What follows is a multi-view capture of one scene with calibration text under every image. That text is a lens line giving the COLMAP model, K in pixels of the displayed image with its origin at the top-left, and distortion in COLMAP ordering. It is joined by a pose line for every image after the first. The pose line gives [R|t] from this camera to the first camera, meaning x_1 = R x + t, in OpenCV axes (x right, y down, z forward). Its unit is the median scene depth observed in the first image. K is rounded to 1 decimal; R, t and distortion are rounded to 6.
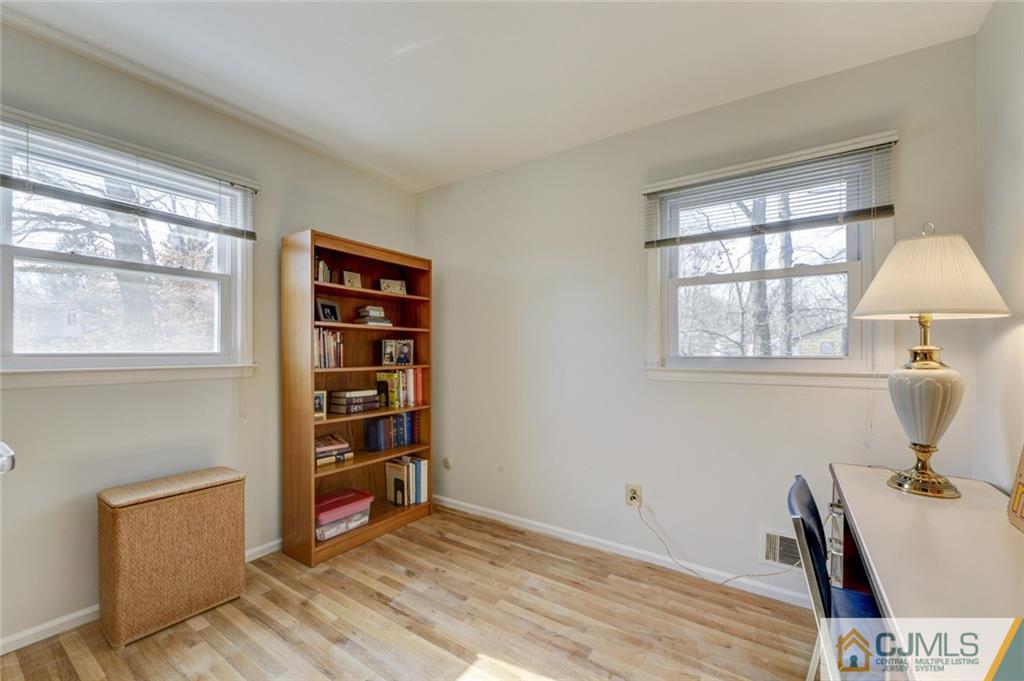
lens RADIAL K [[417.8, 0, 511.8], [0, 417.8, 353.6], [0, 0, 1]] dist [0.000184, 0.000207]
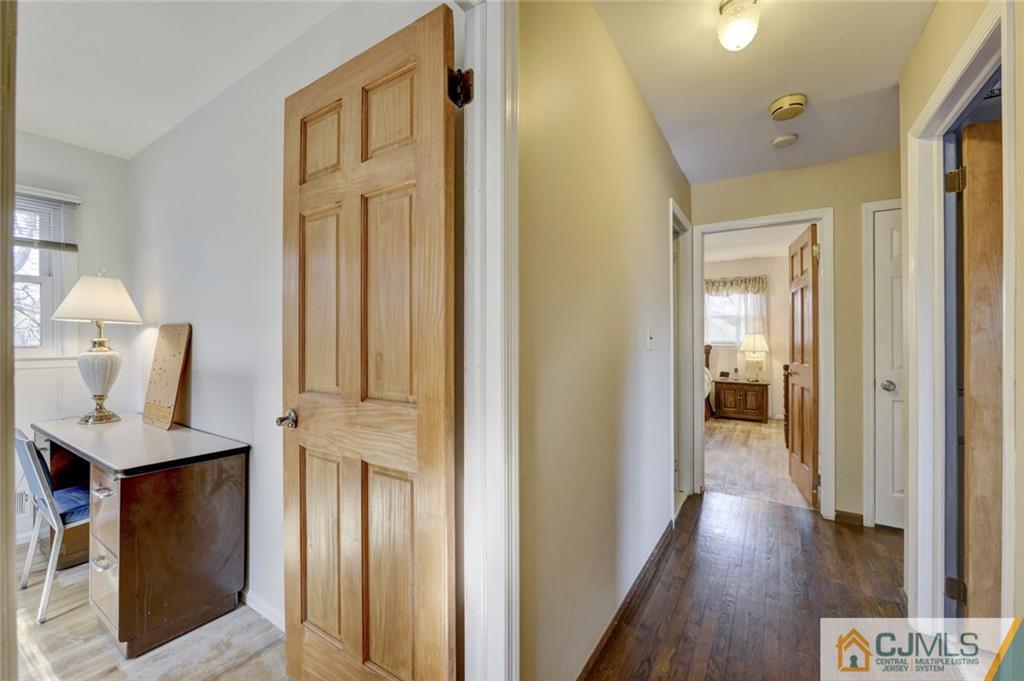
lens RADIAL K [[409.6, 0, 509.7], [0, 409.6, 338.9], [0, 0, 1]] dist [-0.002228, -0.000504]
pose [[-0.021084, 0.002603, 0.999774, -0.725256], [0.010137, 0.999946, -0.002390, 0.004994], [-0.999726, 0.010084, -0.021110, -0.646826]]
